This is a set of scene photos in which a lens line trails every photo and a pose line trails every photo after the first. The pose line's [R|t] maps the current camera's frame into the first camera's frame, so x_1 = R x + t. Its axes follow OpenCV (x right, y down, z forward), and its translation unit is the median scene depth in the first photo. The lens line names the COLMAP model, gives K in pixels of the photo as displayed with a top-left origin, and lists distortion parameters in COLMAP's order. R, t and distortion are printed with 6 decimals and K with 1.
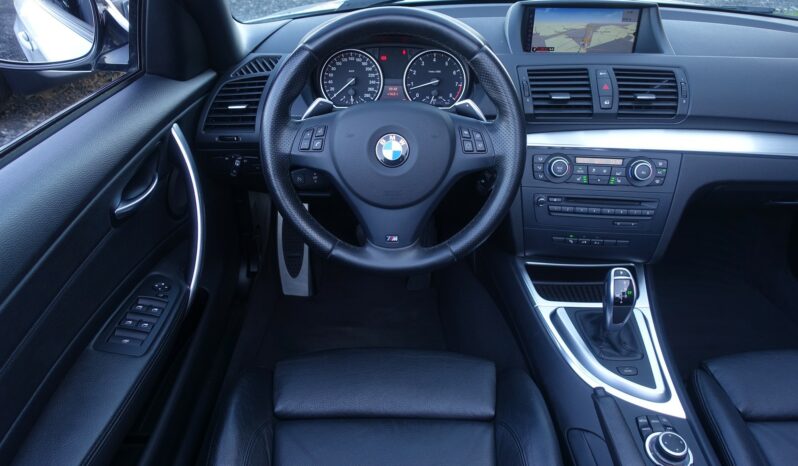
lens RADIAL K [[546.6, 0, 399.0], [0, 546.6, 233.0], [0, 0, 1]] dist [-0.004792, 0.001398]
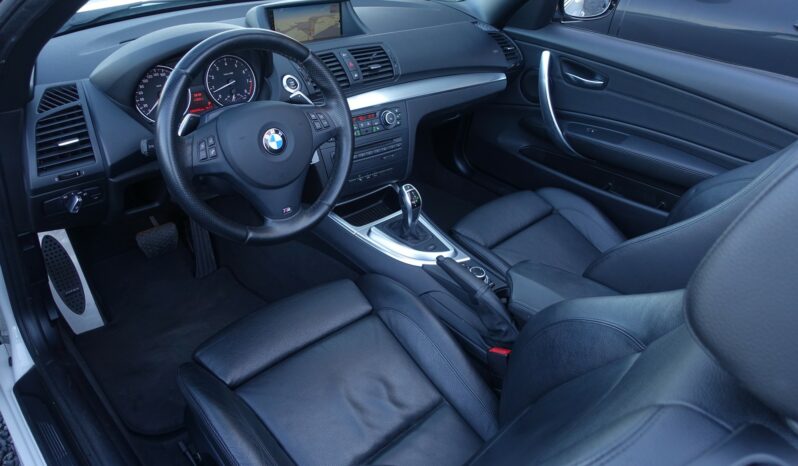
lens RADIAL K [[546.6, 0, 399.0], [0, 546.6, 233.0], [0, 0, 1]] dist [-0.004792, 0.001398]
pose [[0.722553, -0.339382, 0.602277, -0.504002], [0.304439, 0.938387, 0.163543, -0.056021], [-0.620672, 0.065188, 0.781356, -0.123571]]
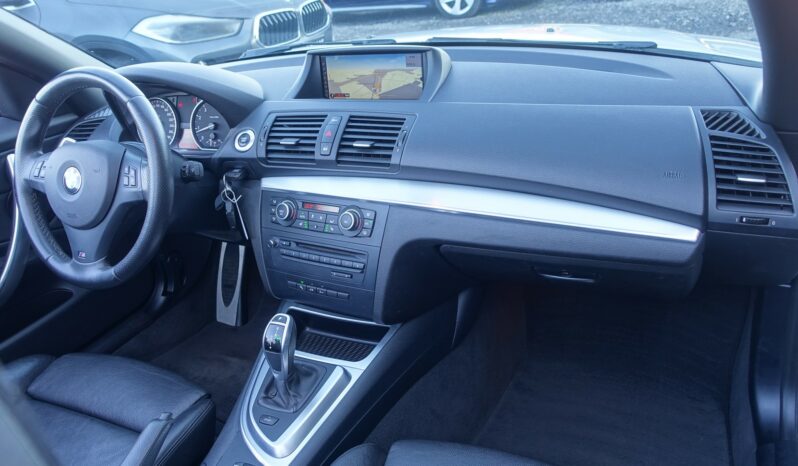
lens RADIAL K [[642.3, 0, 399.0], [0, 642.3, 233.0], [0, 0, 1]] dist [-0.006571, 0.000880]
pose [[0.892642, 0.088913, -0.441910, 1.011304], [-0.132361, 0.988838, -0.068407, -0.026513], [0.430895, 0.119554, 0.894448, 0.035778]]
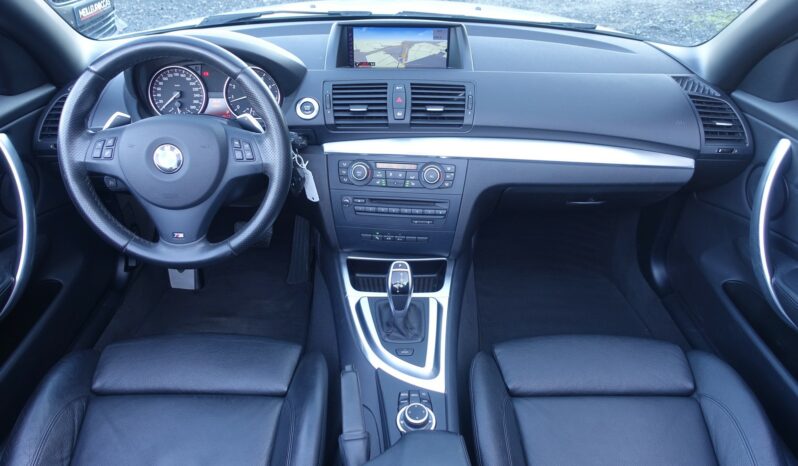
lens RADIAL K [[546.6, 0, 399.0], [0, 546.6, 233.0], [0, 0, 1]] dist [-0.004792, 0.001398]
pose [[0.999995, -0.000382, 0.003044, 0.370498], [0.000367, 0.999988, 0.004949, -0.000228], [-0.003046, -0.004948, 0.999983, -0.121031]]
